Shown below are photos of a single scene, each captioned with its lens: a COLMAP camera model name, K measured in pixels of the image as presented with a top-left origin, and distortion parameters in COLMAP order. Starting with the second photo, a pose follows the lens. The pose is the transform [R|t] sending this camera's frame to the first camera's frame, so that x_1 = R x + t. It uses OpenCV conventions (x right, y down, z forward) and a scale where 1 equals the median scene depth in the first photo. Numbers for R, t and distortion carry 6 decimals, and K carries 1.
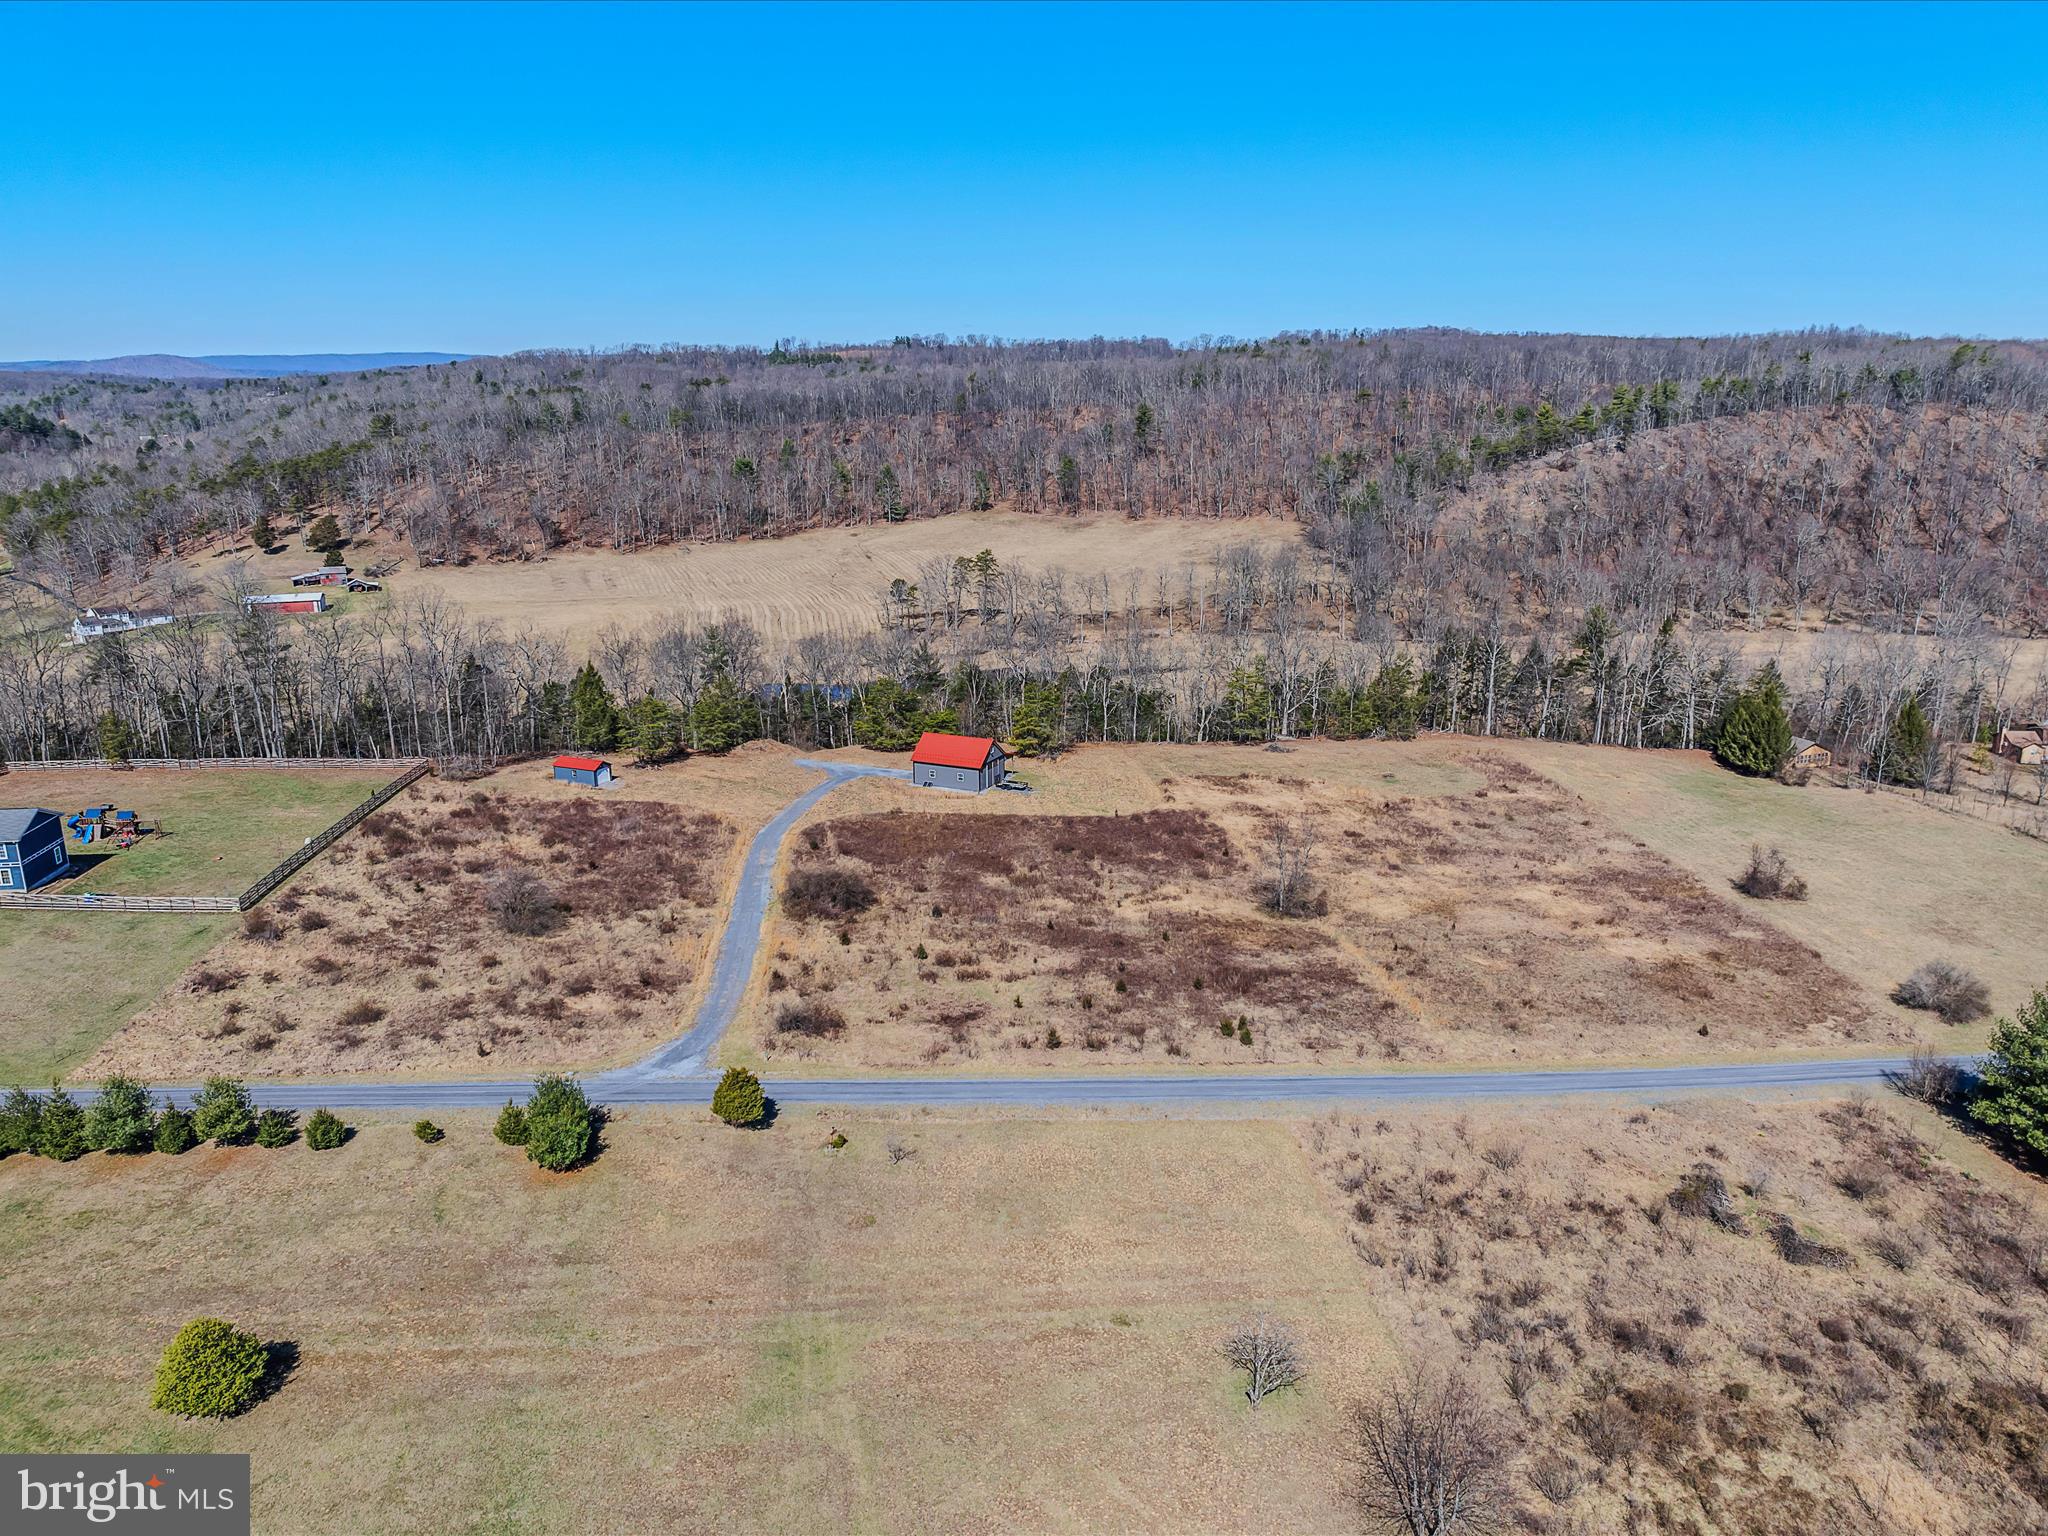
lens RADIAL K [[1442.2, 0, 1032.6], [0, 1442.2, 754.7], [0, 0, 1]] dist [-0.038944, 0.003985]
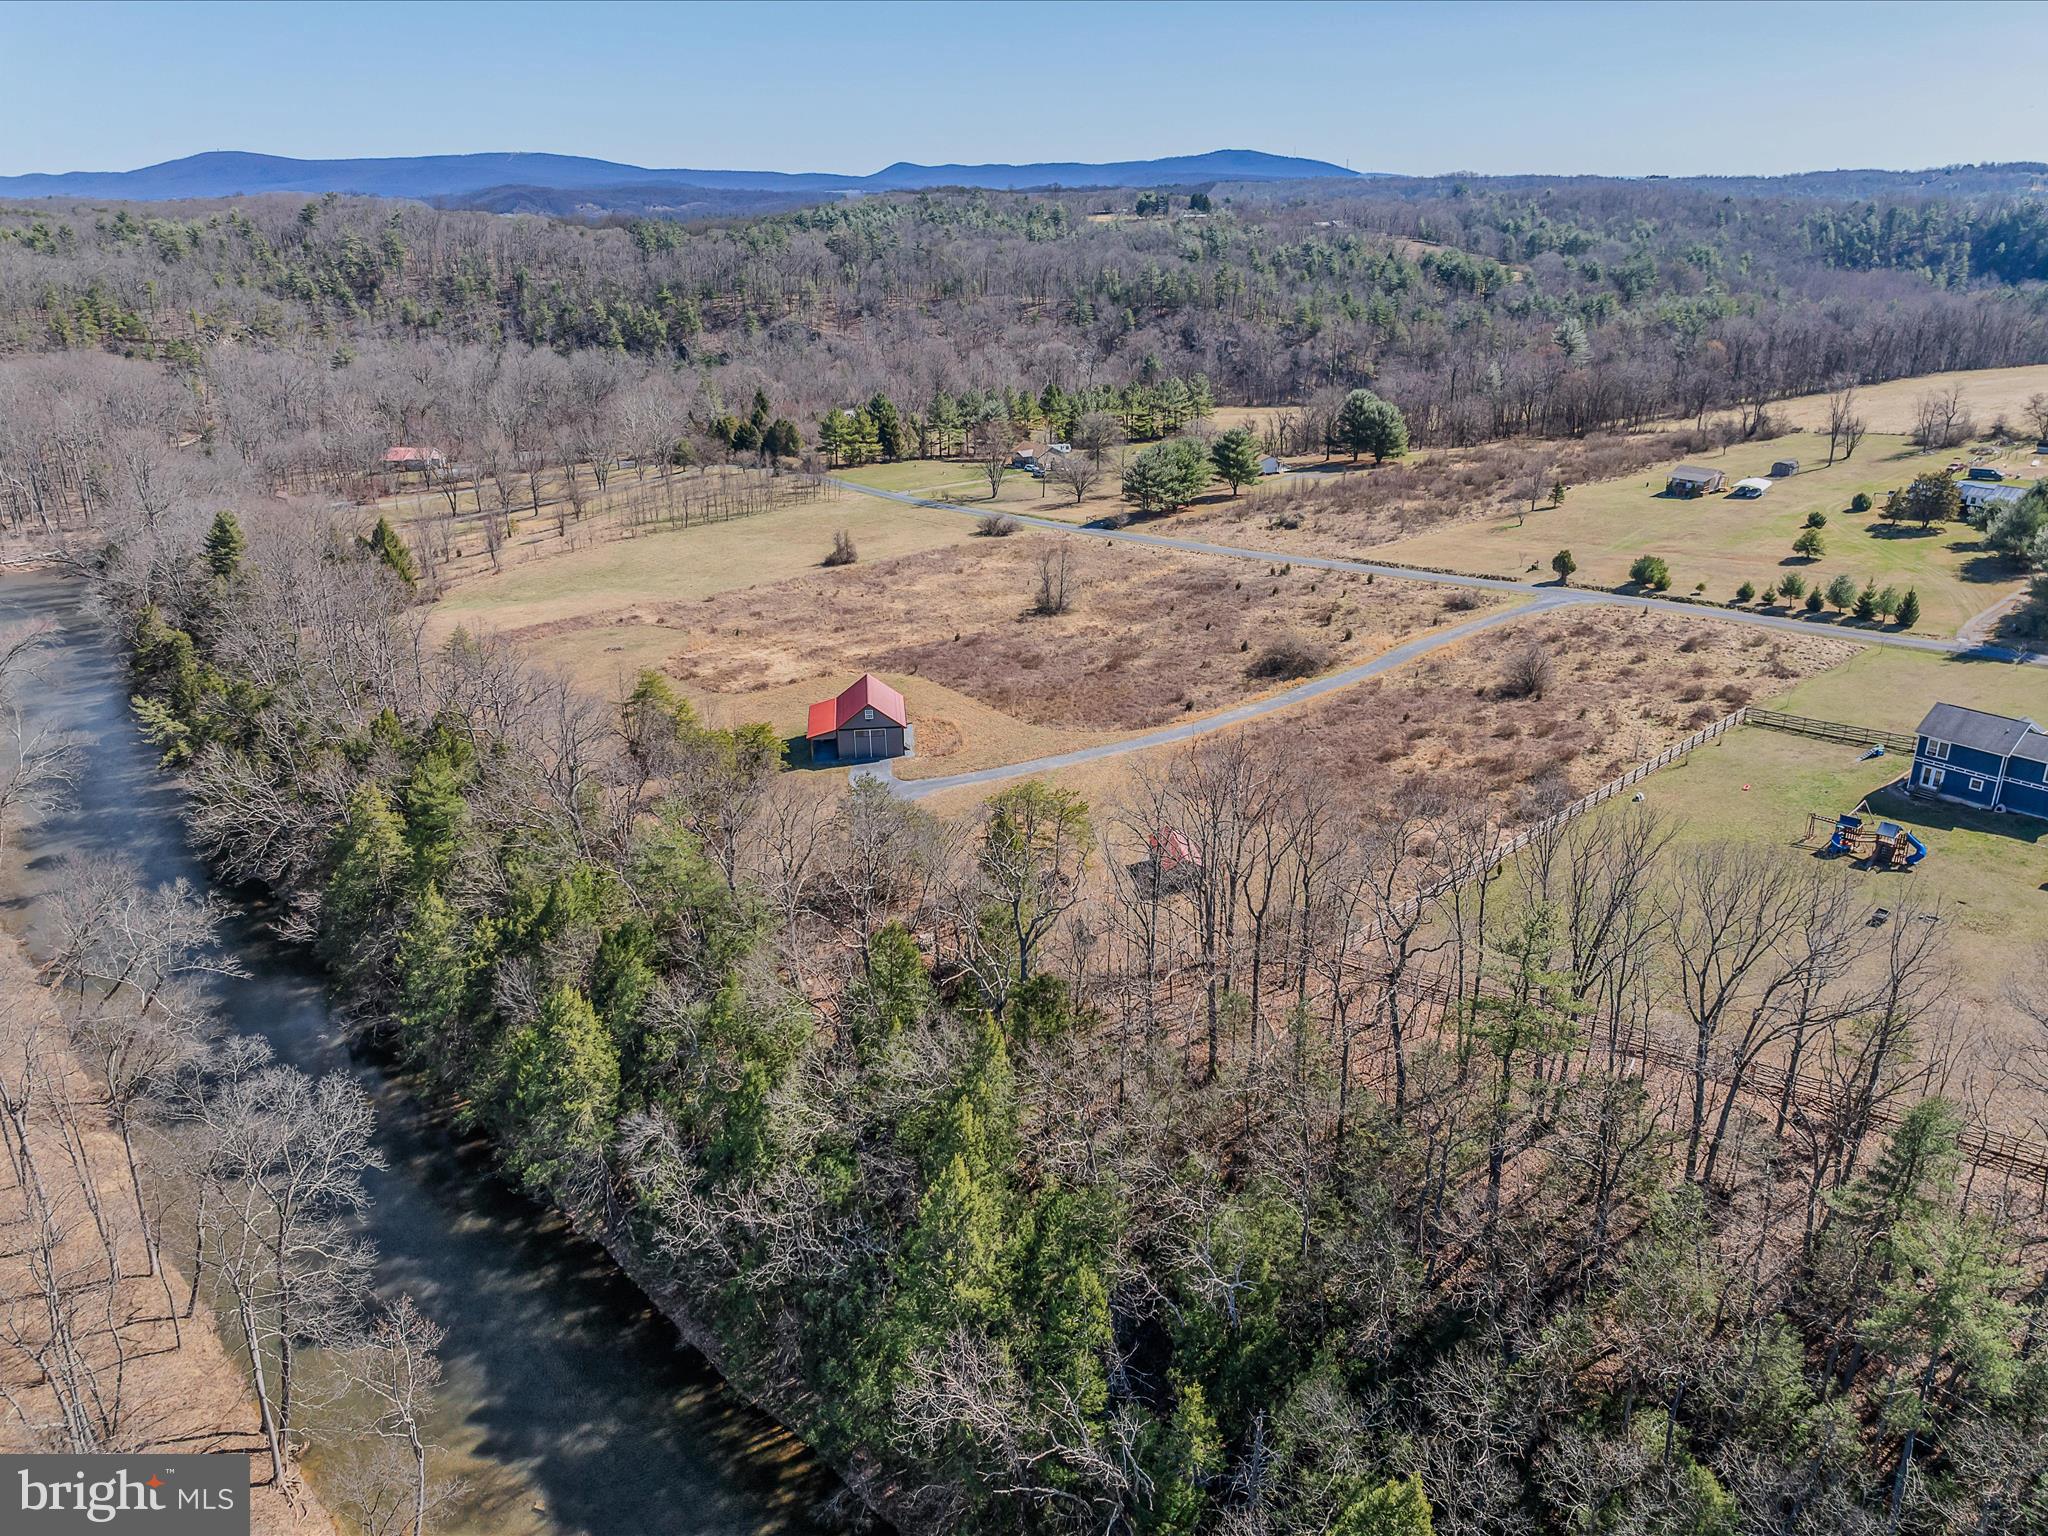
lens RADIAL K [[1473.5, 0, 1051.2], [0, 1473.5, 736.6], [0, 0, 1]] dist [-0.040742, 0.006196]
pose [[-0.535481, -0.281739, 0.796168, -0.891050], [0.227354, 0.859825, 0.457178, -0.396310], [-0.813369, 0.425822, -0.396366, 1.435071]]
